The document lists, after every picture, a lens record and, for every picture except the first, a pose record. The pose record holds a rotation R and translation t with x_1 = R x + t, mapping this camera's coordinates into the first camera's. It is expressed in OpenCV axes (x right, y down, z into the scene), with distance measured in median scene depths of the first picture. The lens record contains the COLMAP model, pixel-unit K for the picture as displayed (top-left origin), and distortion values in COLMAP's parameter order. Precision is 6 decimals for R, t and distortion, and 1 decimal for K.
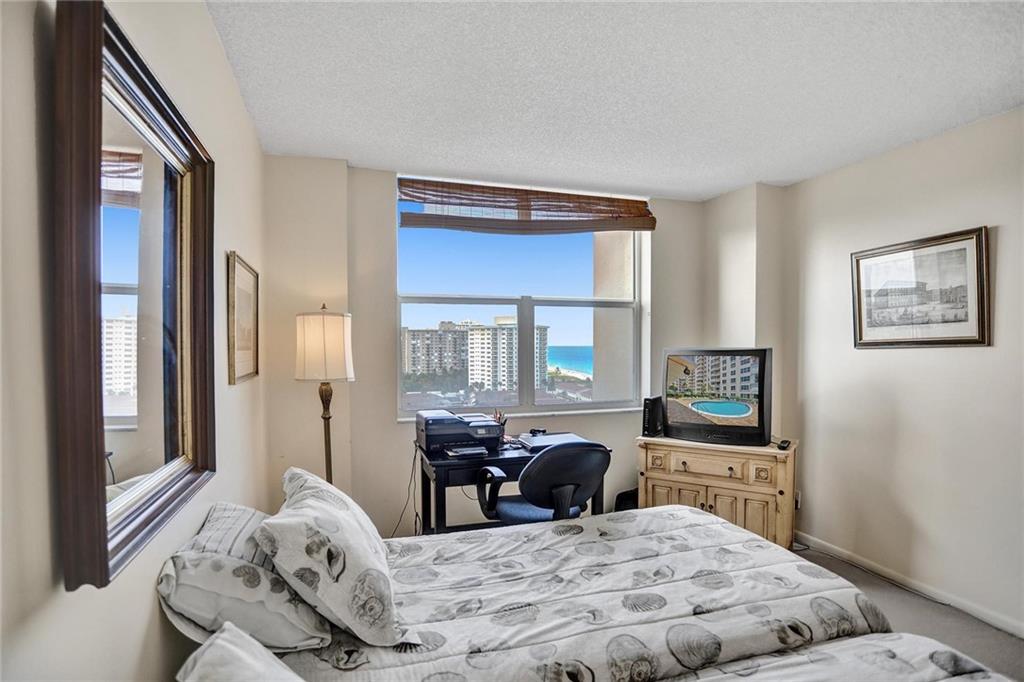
lens RADIAL K [[543.3, 0, 515.1], [0, 543.3, 362.8], [0, 0, 1]] dist [-0.016851, 0.000931]
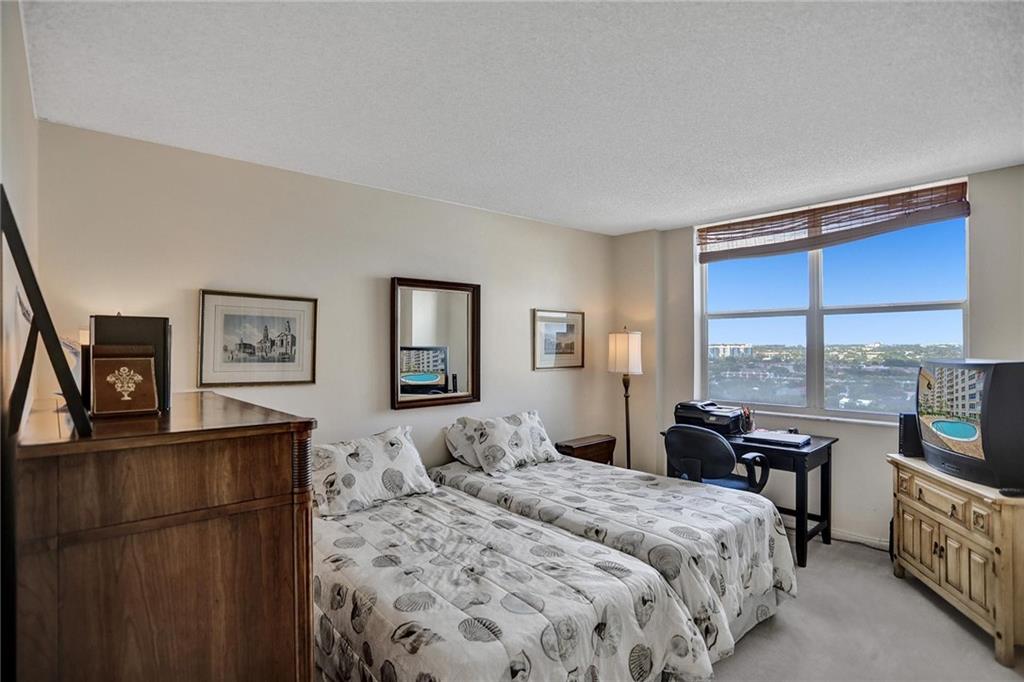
lens RADIAL K [[513.4, 0, 495.6], [0, 513.4, 342.0], [0, 0, 1]] dist [-0.013188, 0.000467]
pose [[0.368244, -0.005659, -0.929712, 1.305518], [-0.026718, 0.999504, -0.016666, -0.035394], [0.929345, 0.030977, 0.367910, 0.081973]]
